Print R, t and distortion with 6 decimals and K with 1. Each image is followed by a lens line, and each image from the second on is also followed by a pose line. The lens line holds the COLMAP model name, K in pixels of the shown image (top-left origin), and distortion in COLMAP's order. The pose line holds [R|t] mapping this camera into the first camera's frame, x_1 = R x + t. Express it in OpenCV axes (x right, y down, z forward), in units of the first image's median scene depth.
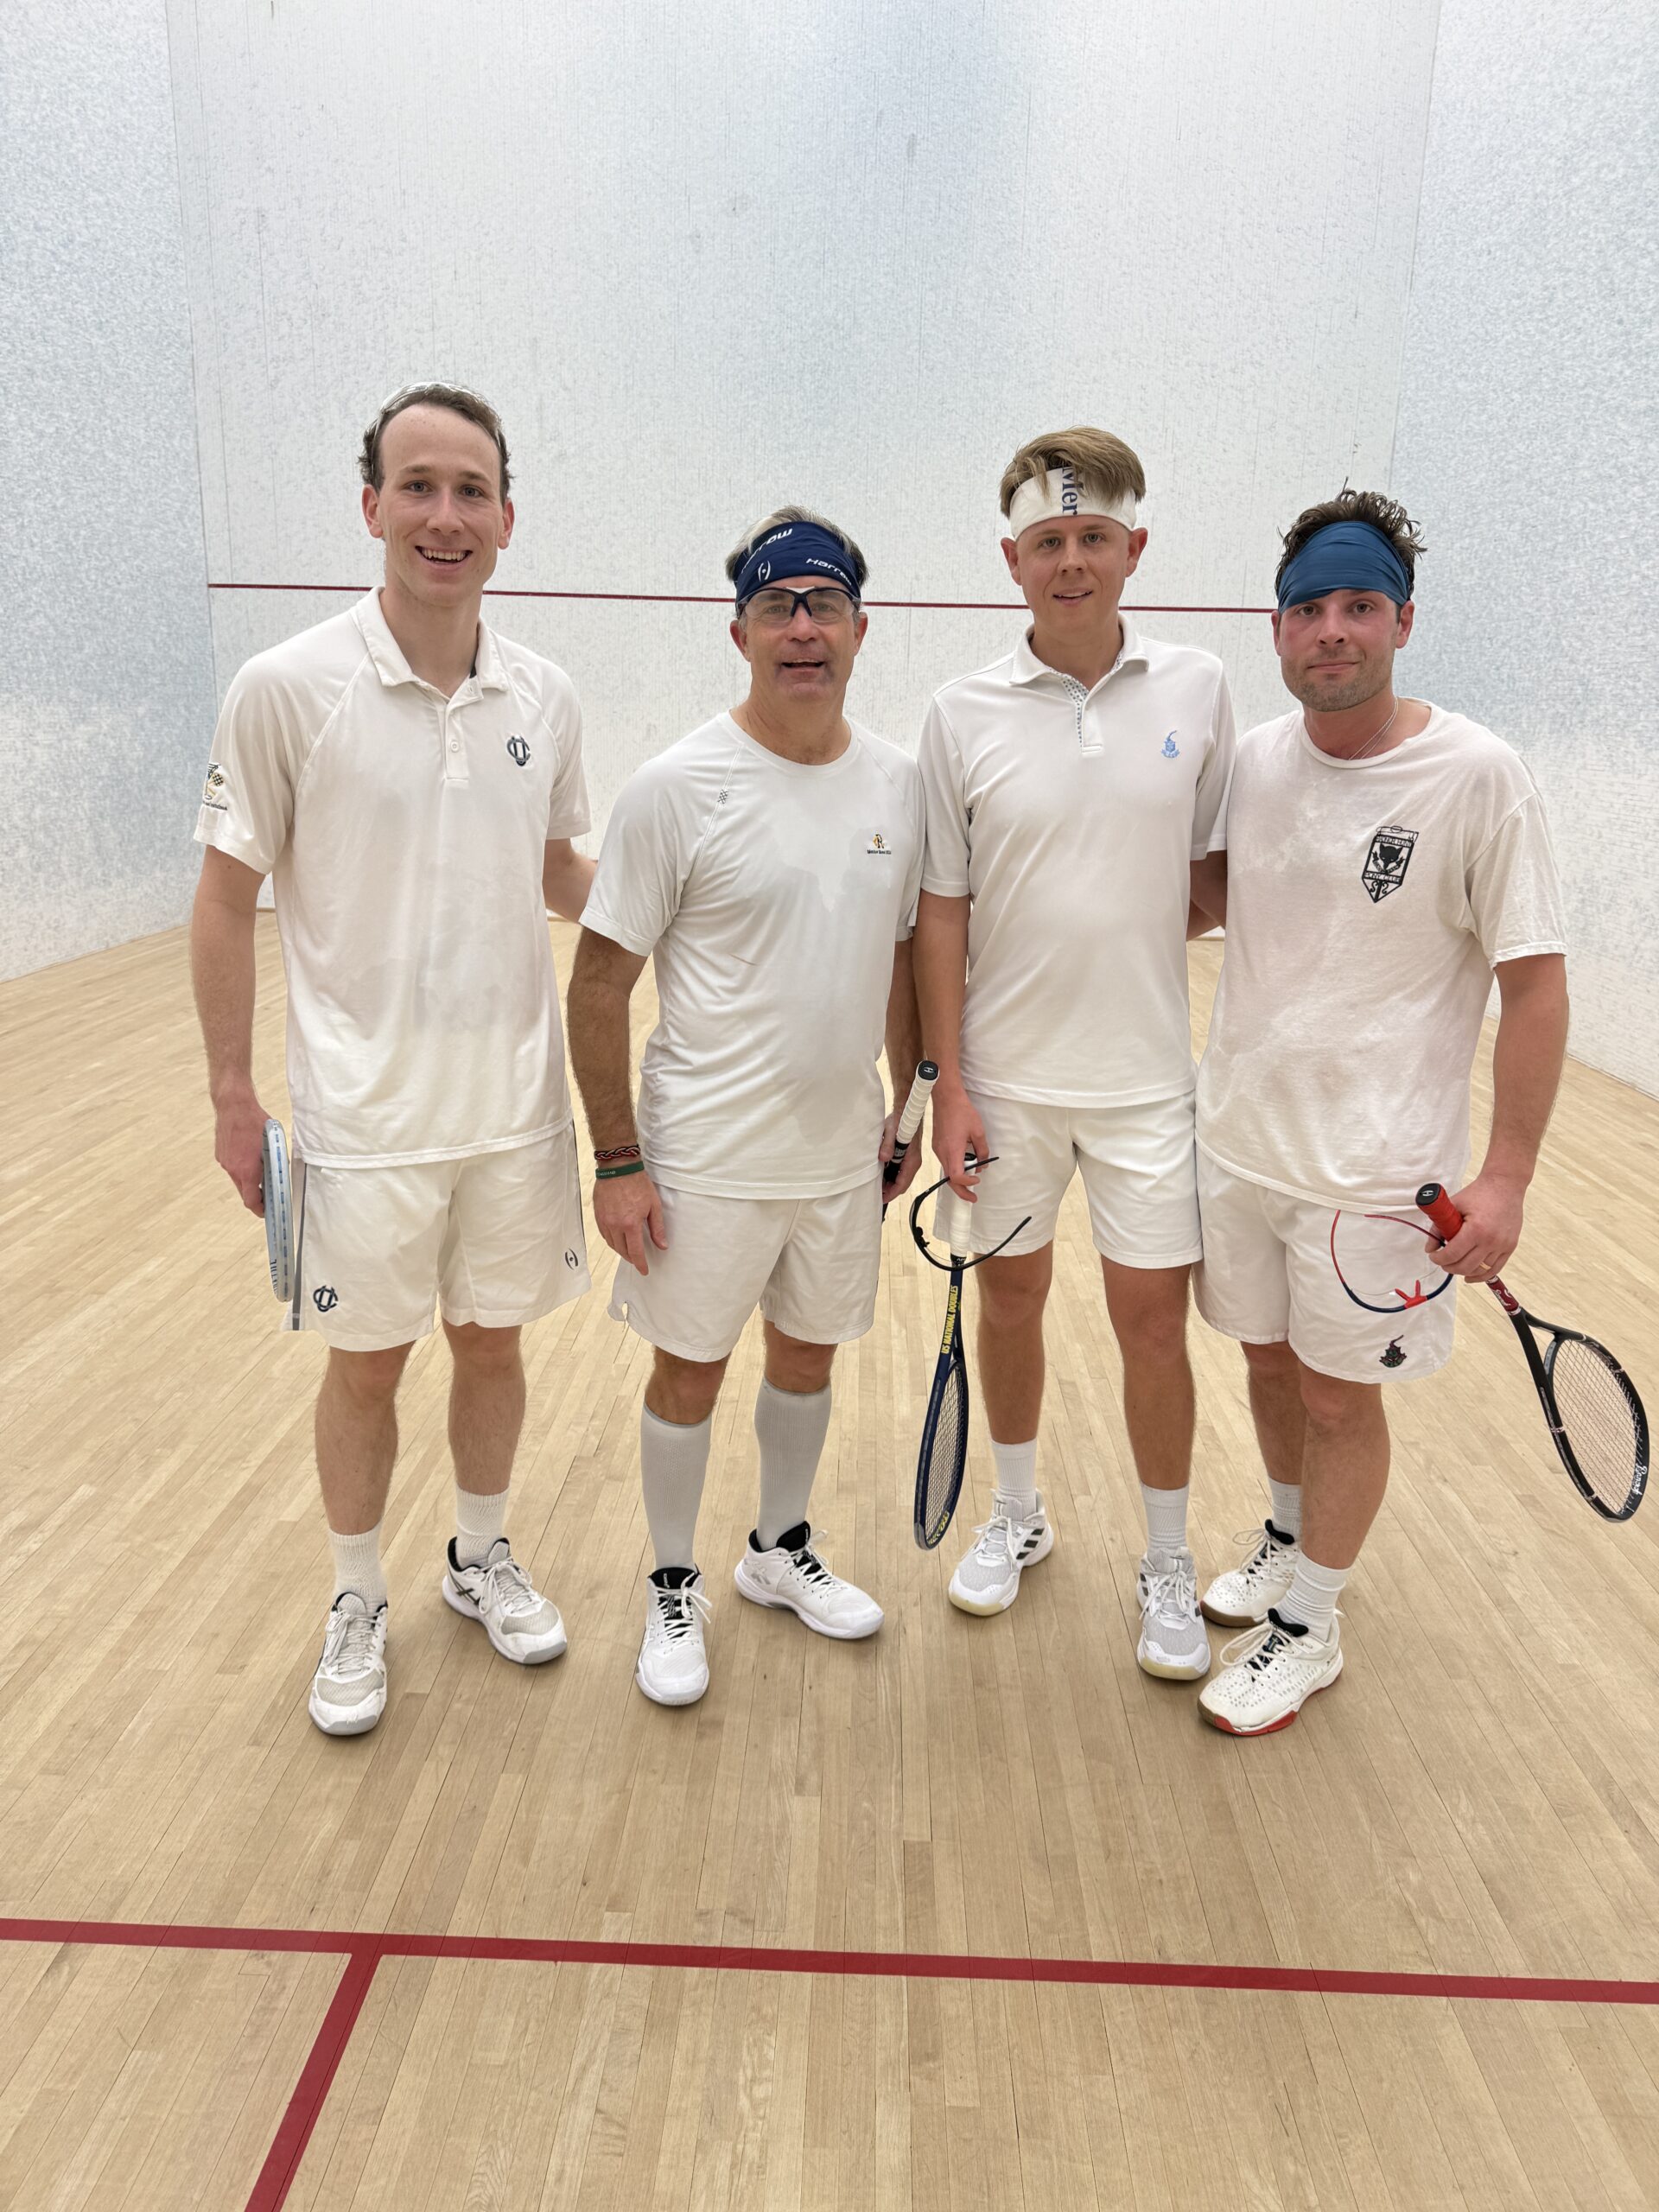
lens RADIAL K [[1587.0, 0, 830.6], [0, 1587.0, 1091.3], [0, 0, 1]] dist [0.061643, -0.117145]
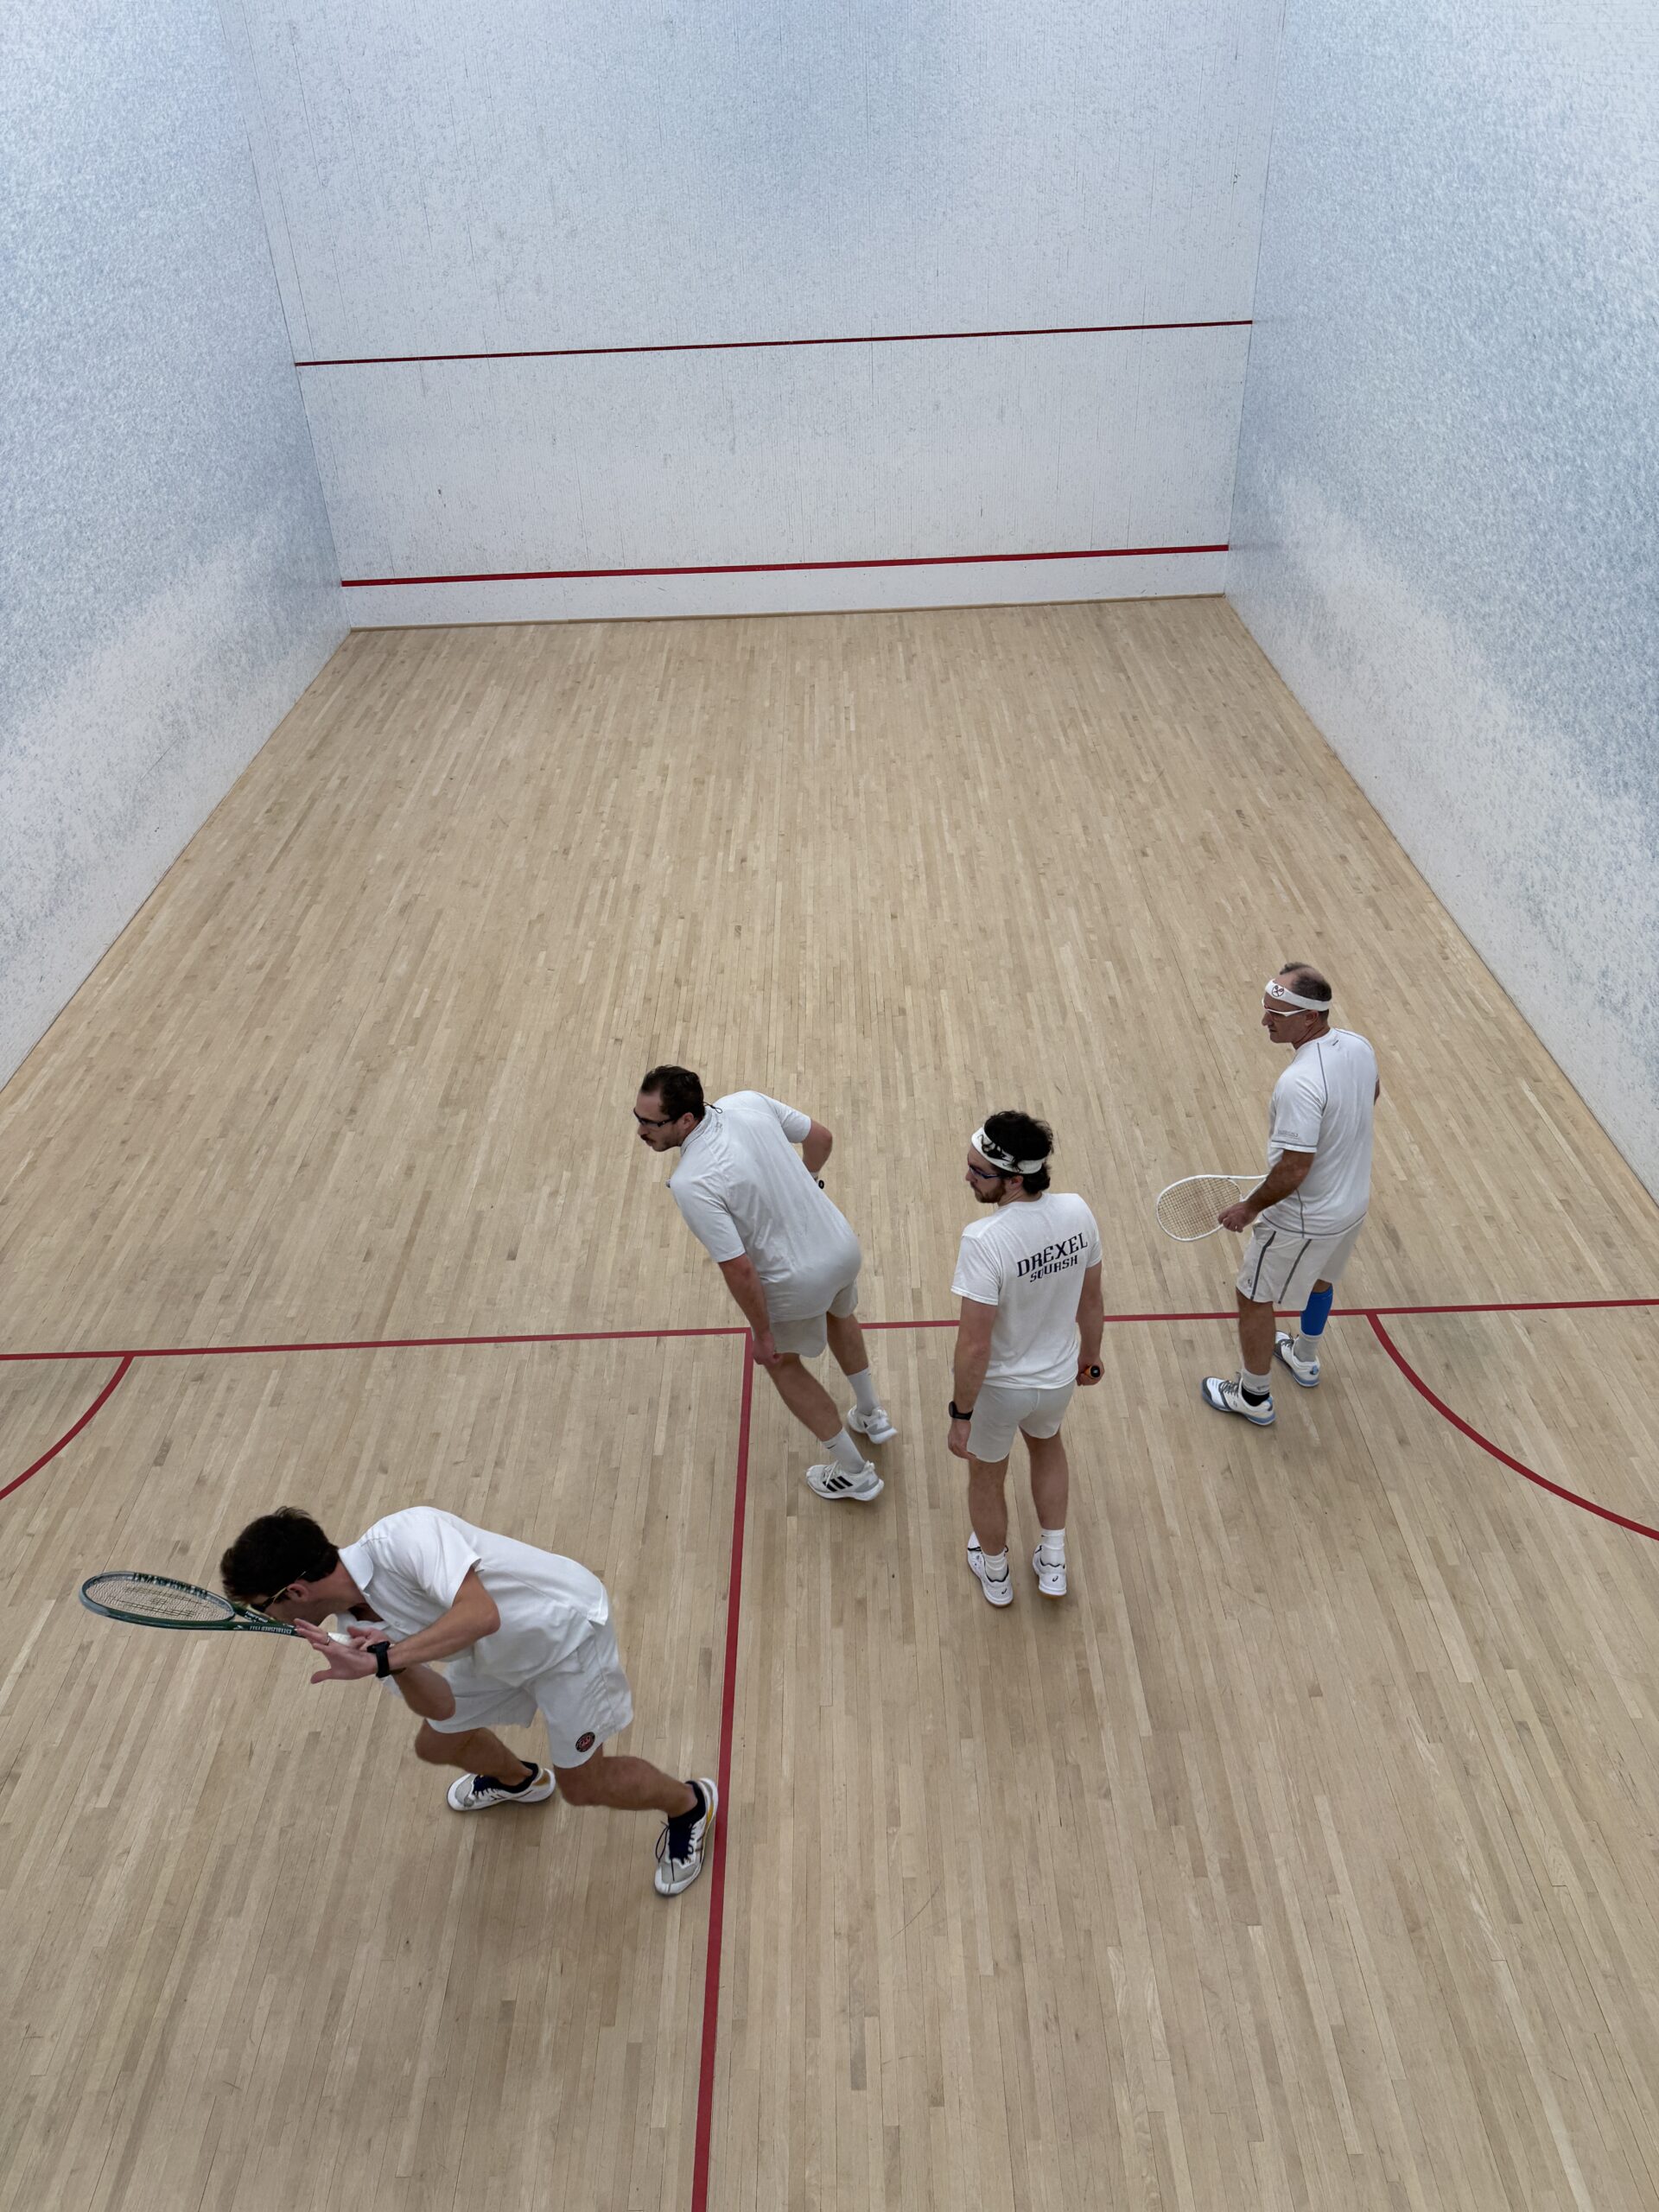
lens RADIAL K [[1587.0, 0, 833.7], [0, 1587.0, 1109.8], [0, 0, 1]] dist [0.061643, -0.117145]
pose [[0.997601, -0.069030, -0.005238, -0.013327], [0.066461, 0.933800, 0.351569, -0.193355], [-0.019378, -0.351074, 0.936147, -0.357949]]
